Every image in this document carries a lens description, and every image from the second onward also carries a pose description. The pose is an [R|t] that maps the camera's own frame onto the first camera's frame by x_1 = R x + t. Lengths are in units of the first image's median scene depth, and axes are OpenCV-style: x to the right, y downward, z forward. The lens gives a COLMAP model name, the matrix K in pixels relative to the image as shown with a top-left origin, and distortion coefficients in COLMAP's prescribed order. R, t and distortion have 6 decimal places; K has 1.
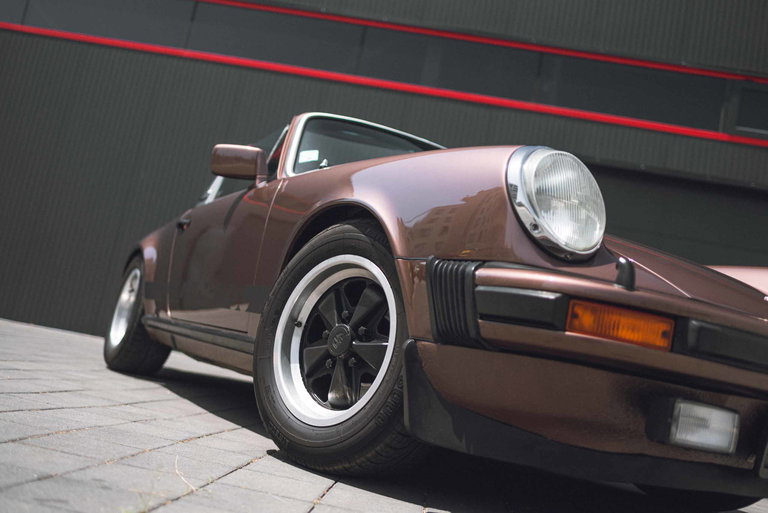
lens RADIAL K [[742.3, 0, 384.0], [0, 742.3, 256.5], [0, 0, 1]] dist [0.002325, -0.013407]
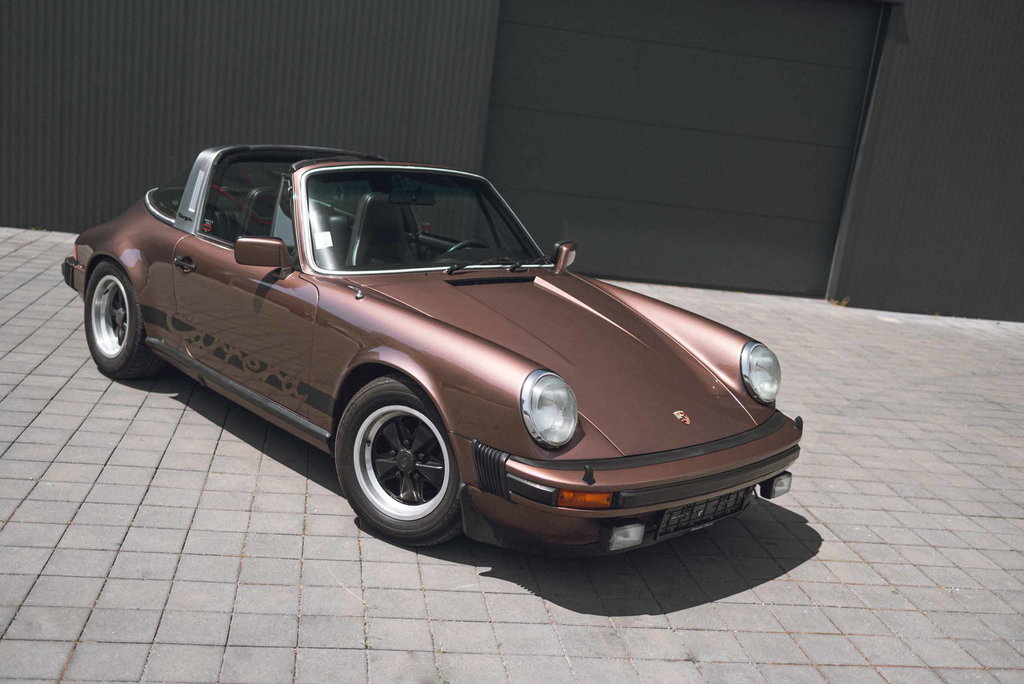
lens RADIAL K [[1044.1, 0, 510.8], [0, 1044.1, 378.7], [0, 0, 1]] dist [-0.005303, -0.001744]
pose [[0.973145, -0.121082, 0.195774, -0.253257], [0.029411, 0.908913, 0.415947, -0.934275], [-0.228305, -0.399019, 0.888066, -0.863480]]
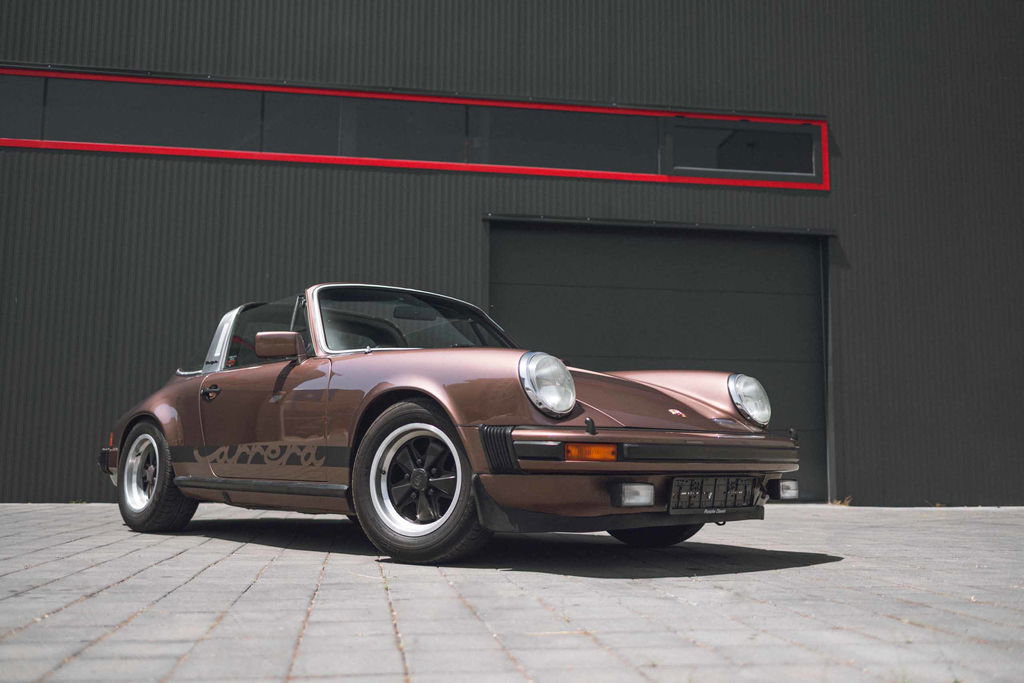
lens RADIAL K [[989.8, 0, 512.0], [0, 989.8, 341.5], [0, 0, 1]] dist [0.002325, -0.013407]
pose [[0.961028, -0.149957, 0.232248, -0.321736], [0.140291, 0.988428, 0.057688, -0.271256], [-0.238211, -0.022857, 0.970944, -1.069122]]
